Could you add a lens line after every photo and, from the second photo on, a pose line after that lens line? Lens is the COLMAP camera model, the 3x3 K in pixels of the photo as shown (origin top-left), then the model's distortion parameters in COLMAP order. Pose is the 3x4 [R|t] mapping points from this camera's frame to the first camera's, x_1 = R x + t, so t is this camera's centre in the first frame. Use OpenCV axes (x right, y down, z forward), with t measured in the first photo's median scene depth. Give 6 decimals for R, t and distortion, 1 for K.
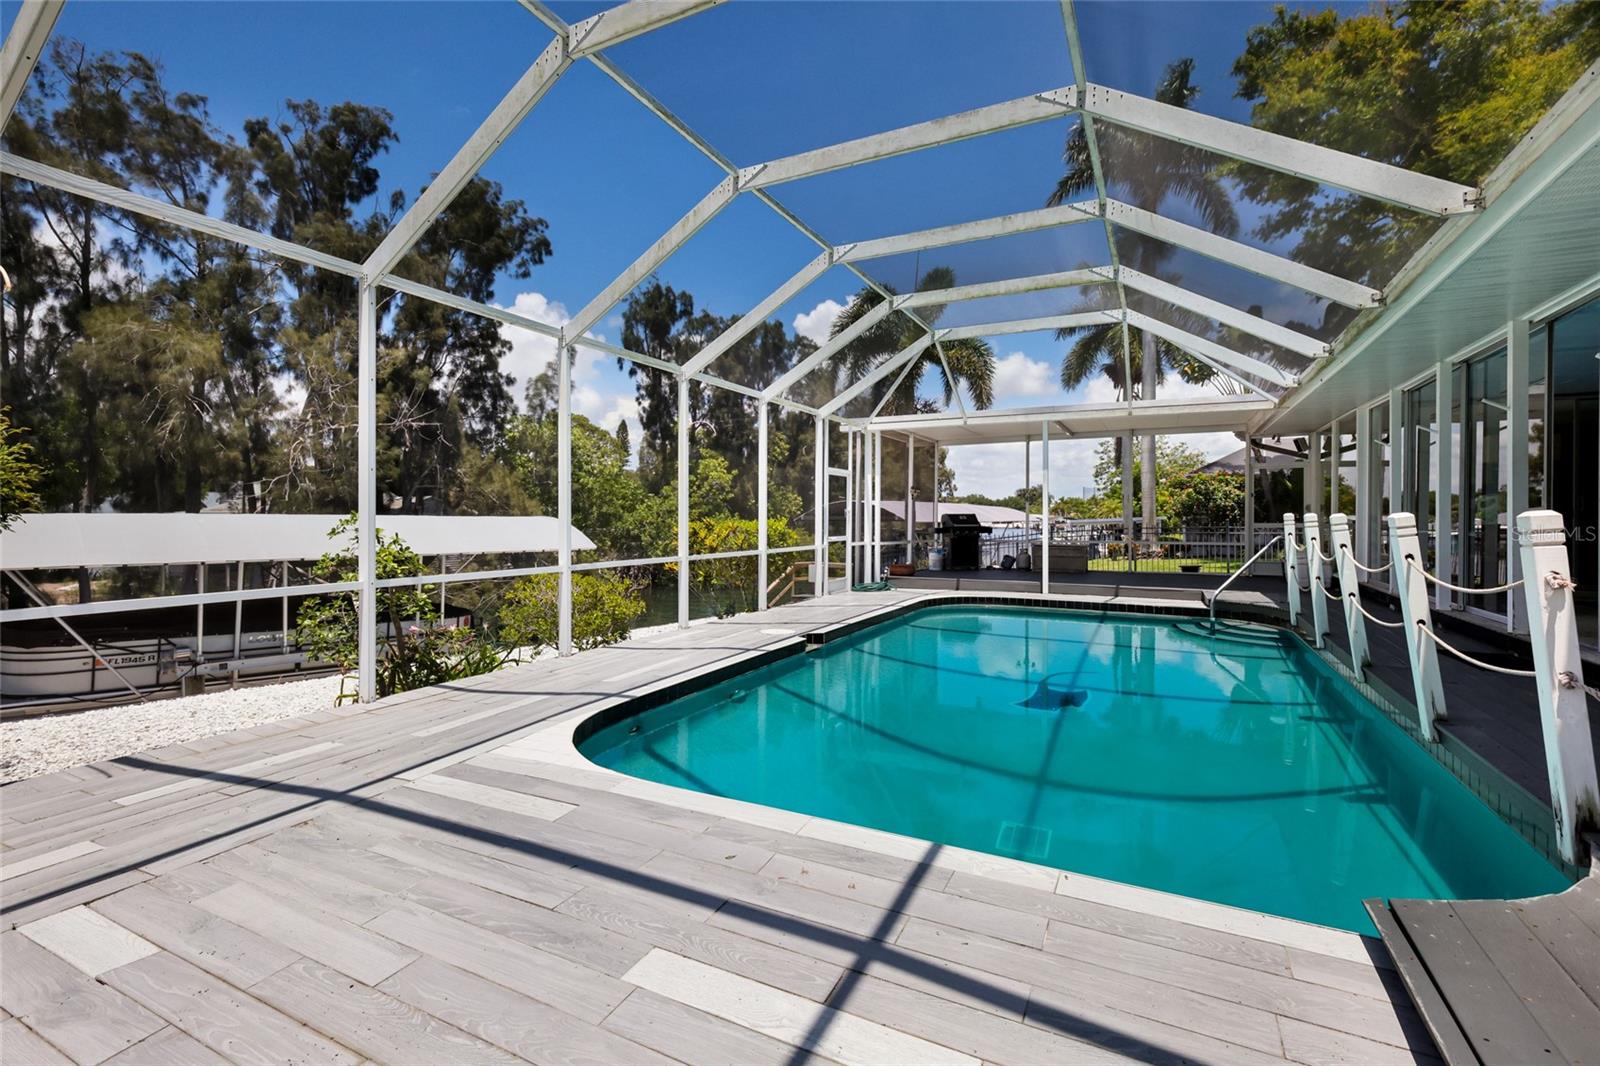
lens RADIAL K [[710.3, 0, 788.6], [0, 710.3, 525.3], [0, 0, 1]] dist [-0.001267, 0.002805]
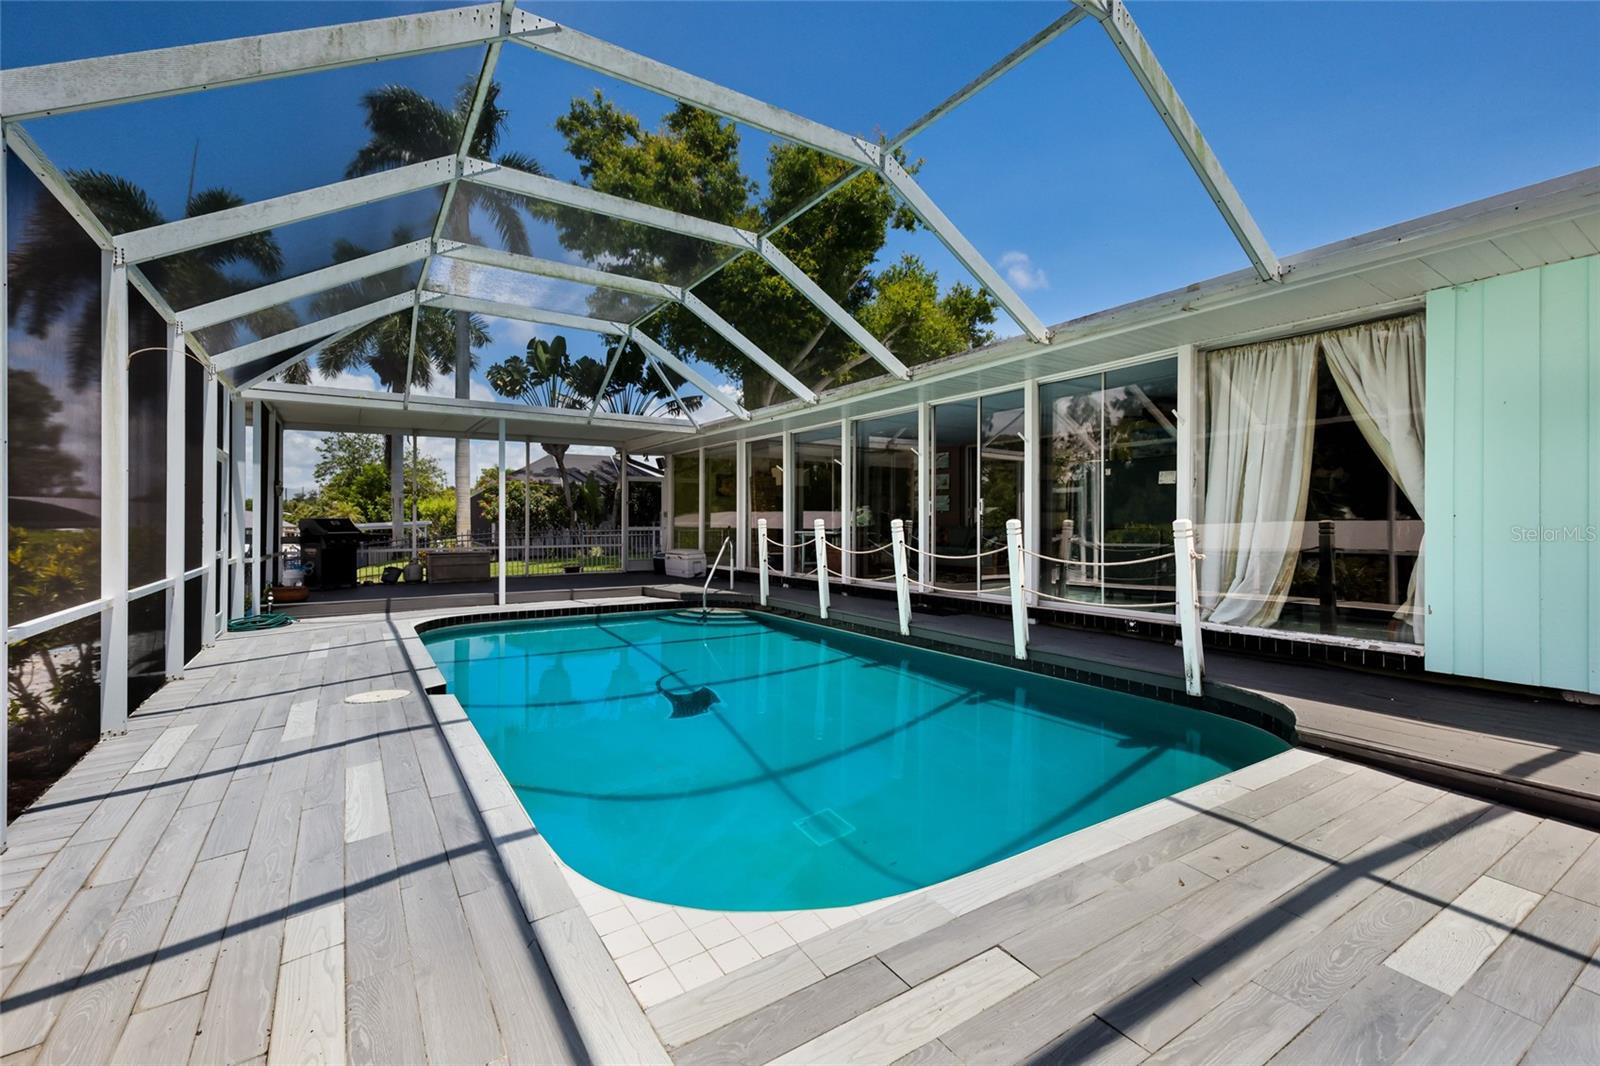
lens RADIAL K [[710.3, 0, 792.9], [0, 710.3, 522.1], [0, 0, 1]] dist [-0.001267, 0.002805]
pose [[0.496519, 0.000389, 0.868026, -0.930390], [0.009669, 0.999935, -0.005979, -0.009034], [-0.867972, 0.011362, 0.496483, 0.782771]]
